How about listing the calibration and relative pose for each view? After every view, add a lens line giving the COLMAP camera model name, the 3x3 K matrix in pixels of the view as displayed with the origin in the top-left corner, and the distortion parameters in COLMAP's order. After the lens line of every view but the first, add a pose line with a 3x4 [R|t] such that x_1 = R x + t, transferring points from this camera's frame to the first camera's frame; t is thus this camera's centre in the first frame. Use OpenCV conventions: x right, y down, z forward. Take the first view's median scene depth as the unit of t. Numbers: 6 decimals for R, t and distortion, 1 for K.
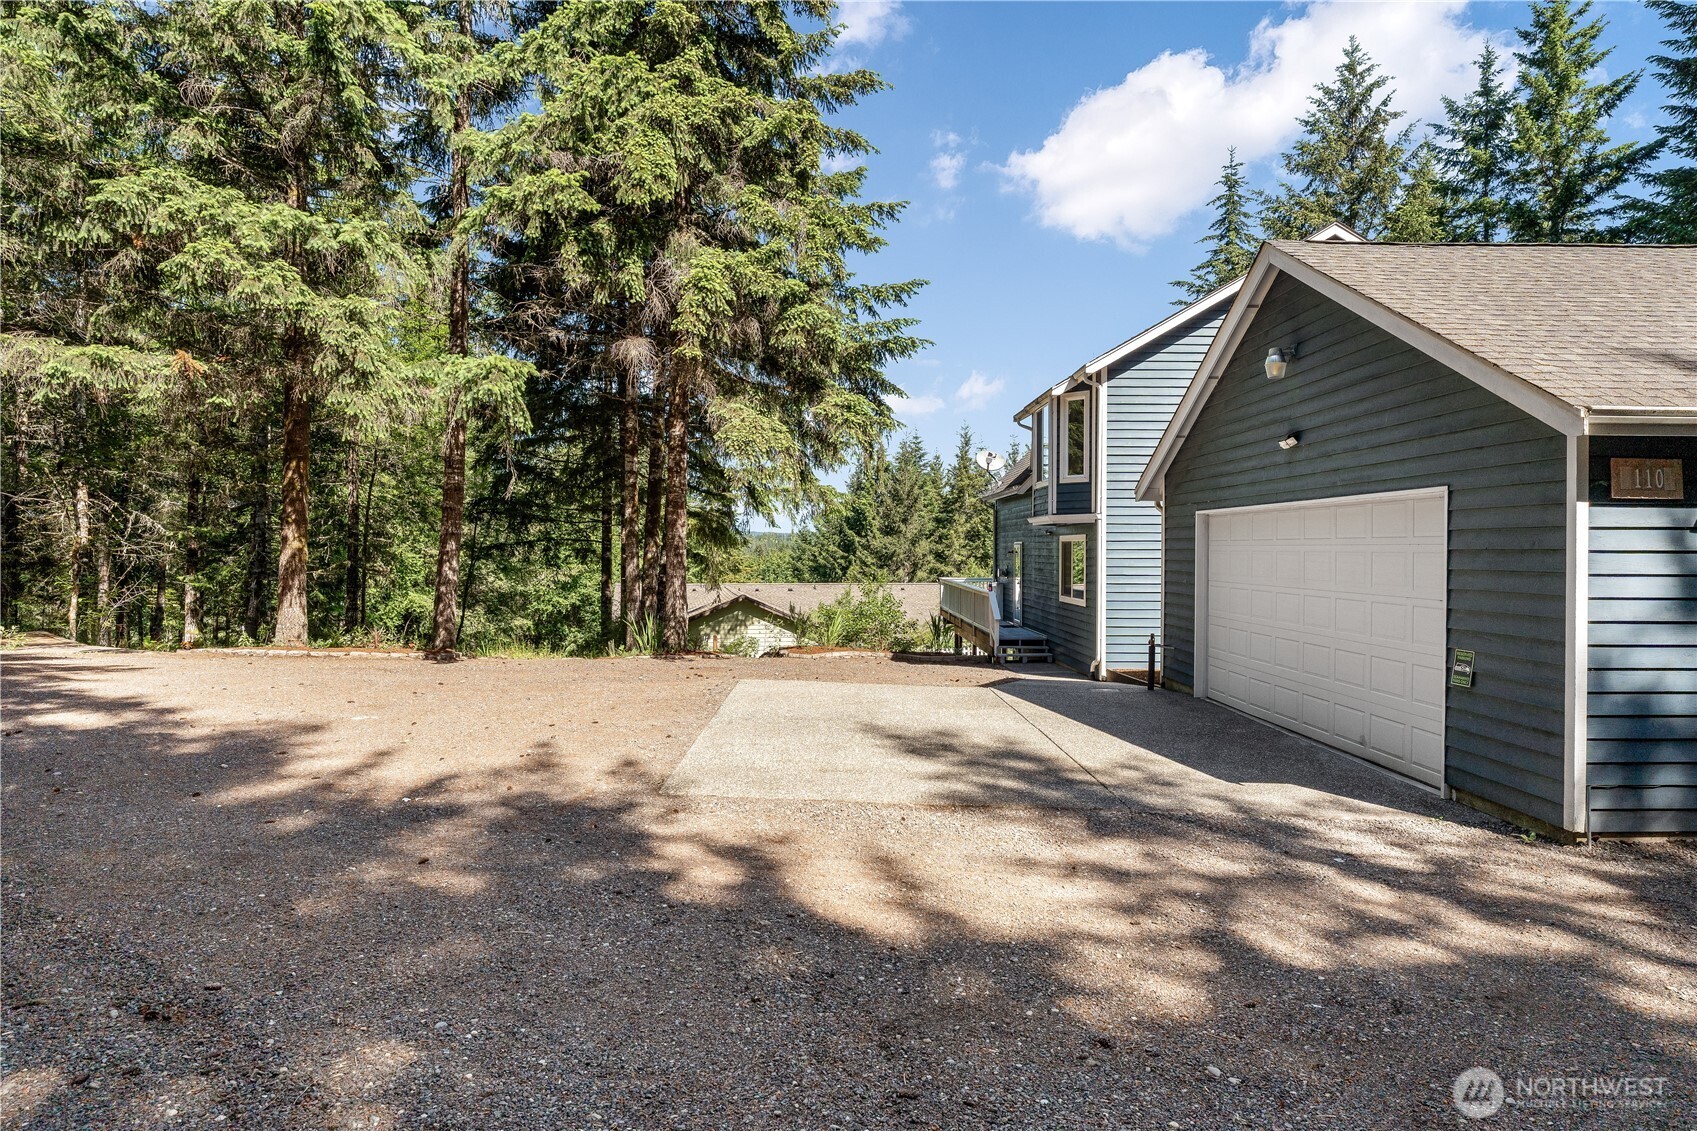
lens RADIAL K [[927.6, 0, 849.5], [0, 927.6, 559.3], [0, 0, 1]] dist [0.001548, 0.000620]
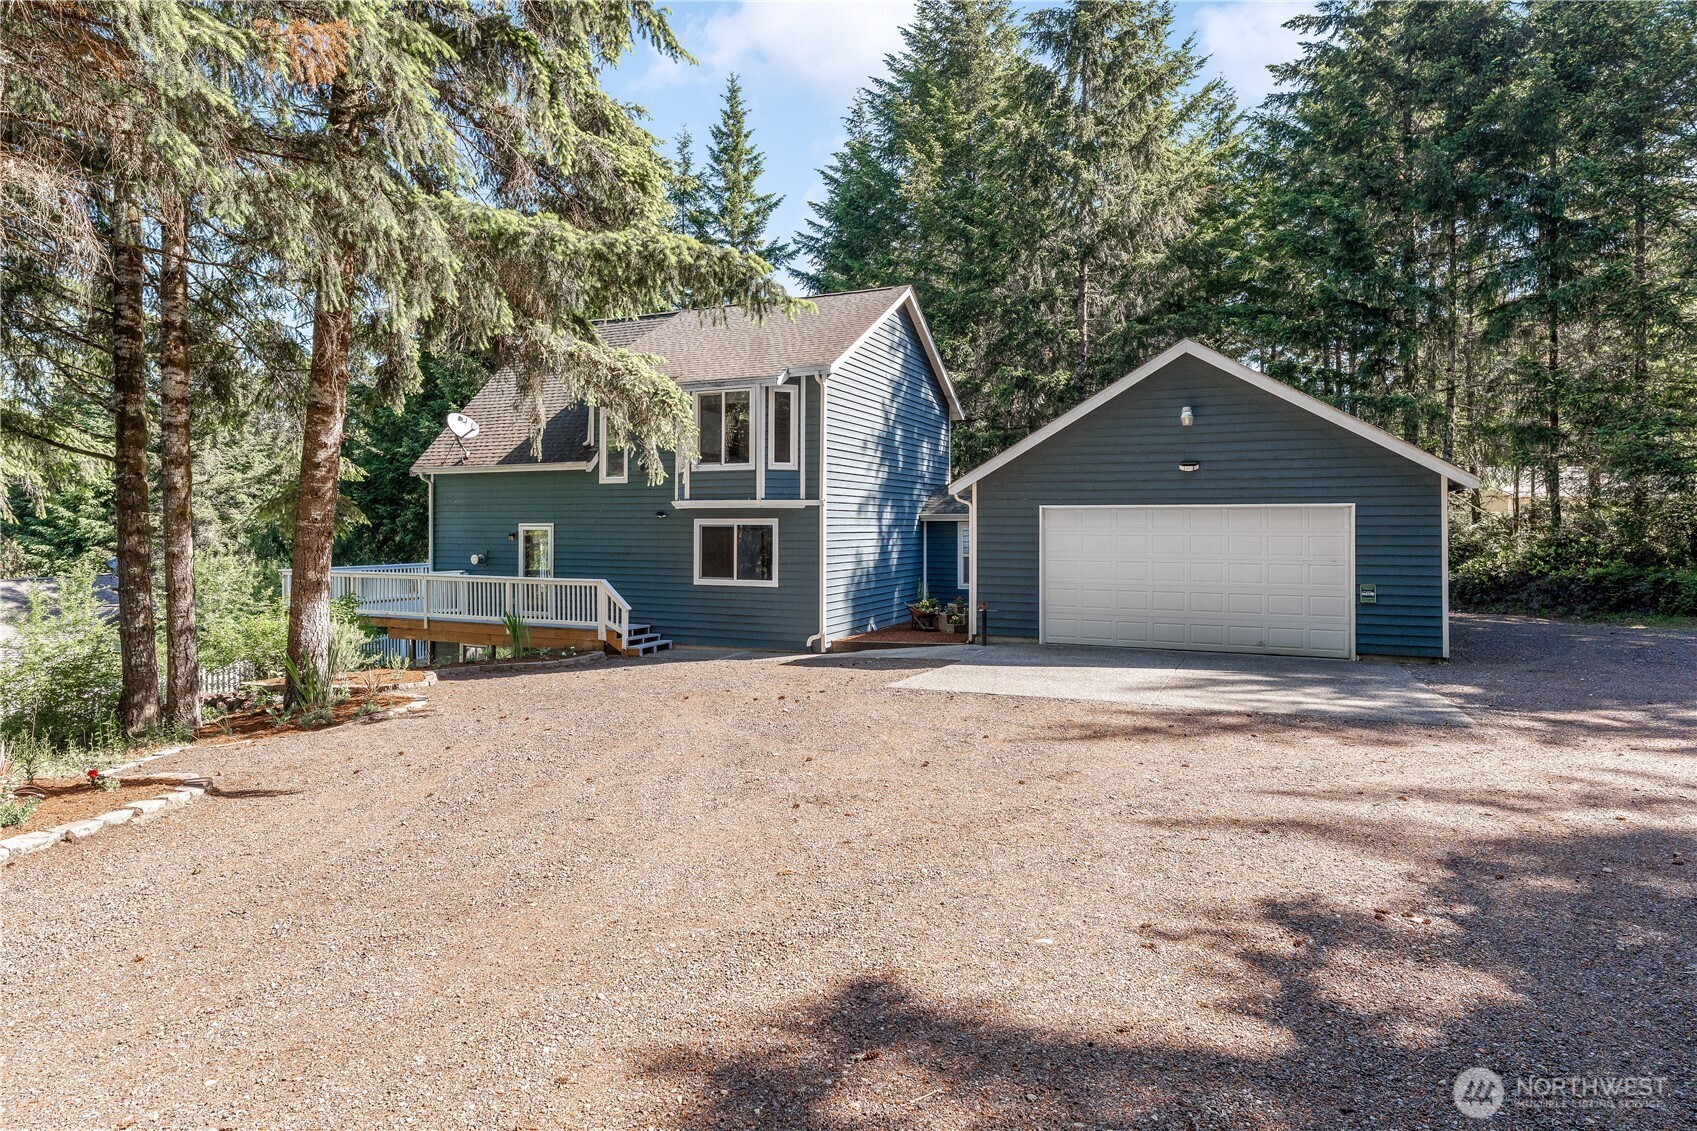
lens RADIAL K [[927.6, 0, 851.3], [0, 927.6, 559.1], [0, 0, 1]] dist [0.001548, 0.000620]
pose [[0.412957, -0.036119, 0.910034, -0.714286], [0.011250, 0.999339, 0.034559, -0.017584], [-0.910681, -0.004033, 0.413090, 0.508869]]
